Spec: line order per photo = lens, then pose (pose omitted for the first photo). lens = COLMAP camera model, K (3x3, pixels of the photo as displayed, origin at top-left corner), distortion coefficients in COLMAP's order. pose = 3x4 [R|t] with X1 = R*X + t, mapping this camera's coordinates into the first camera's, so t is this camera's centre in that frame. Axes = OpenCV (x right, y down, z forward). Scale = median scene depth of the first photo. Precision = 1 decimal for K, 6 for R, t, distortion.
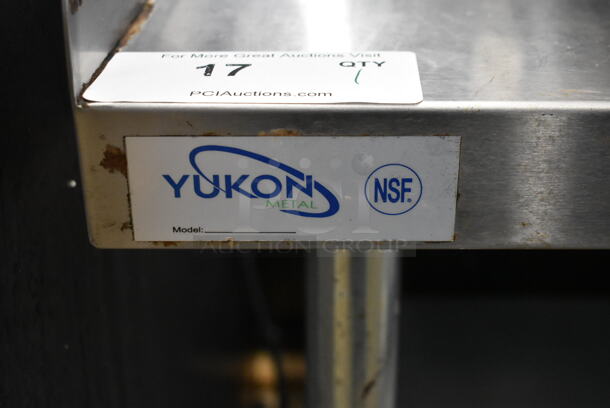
lens RADIAL K [[987.8, 0, 305.0], [0, 987.8, 204.0], [0, 0, 1]] dist [-0.006627, -0.009650]
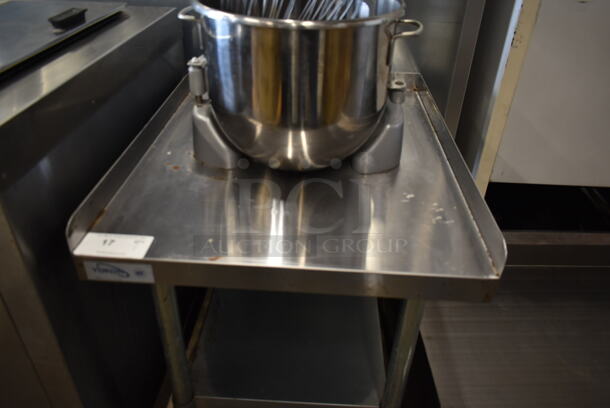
lens RADIAL K [[470.4, 0, 305.0], [0, 470.4, 204.0], [0, 0, 1]] dist [-0.008780, -0.000230]
pose [[0.998944, 0.044861, -0.009895, 0.887896], [-0.042669, 0.985865, 0.162016, -0.740893], [0.017024, -0.161422, 0.986739, -1.162581]]
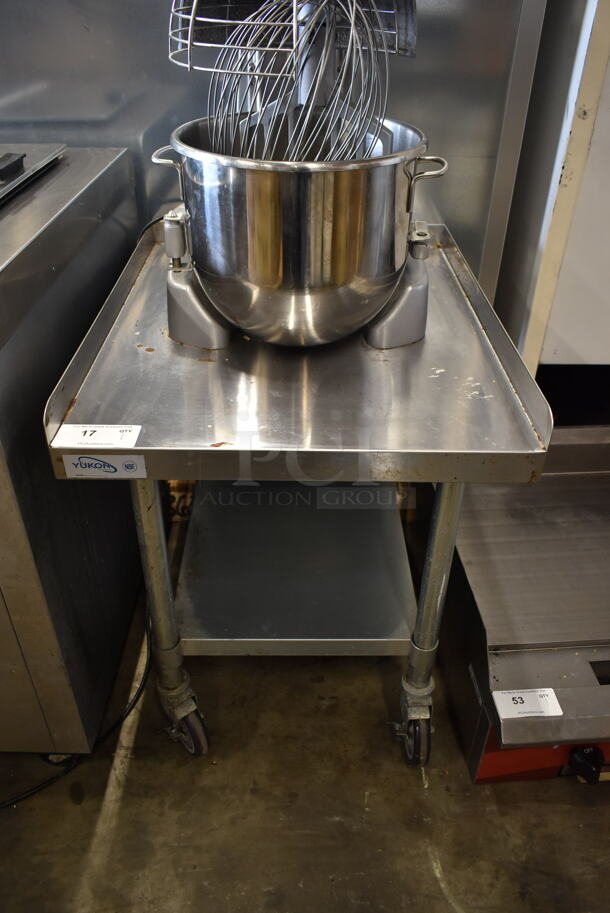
lens RADIAL K [[704.0, 0, 302.1], [0, 704.0, 451.8], [0, 0, 1]] dist [-0.008780, -0.000230]
pose [[0.999686, 0.001742, 0.024995, 0.721095], [-0.006376, 0.982424, 0.186554, -0.614625], [-0.024231, -0.186655, 0.982127, -1.833008]]
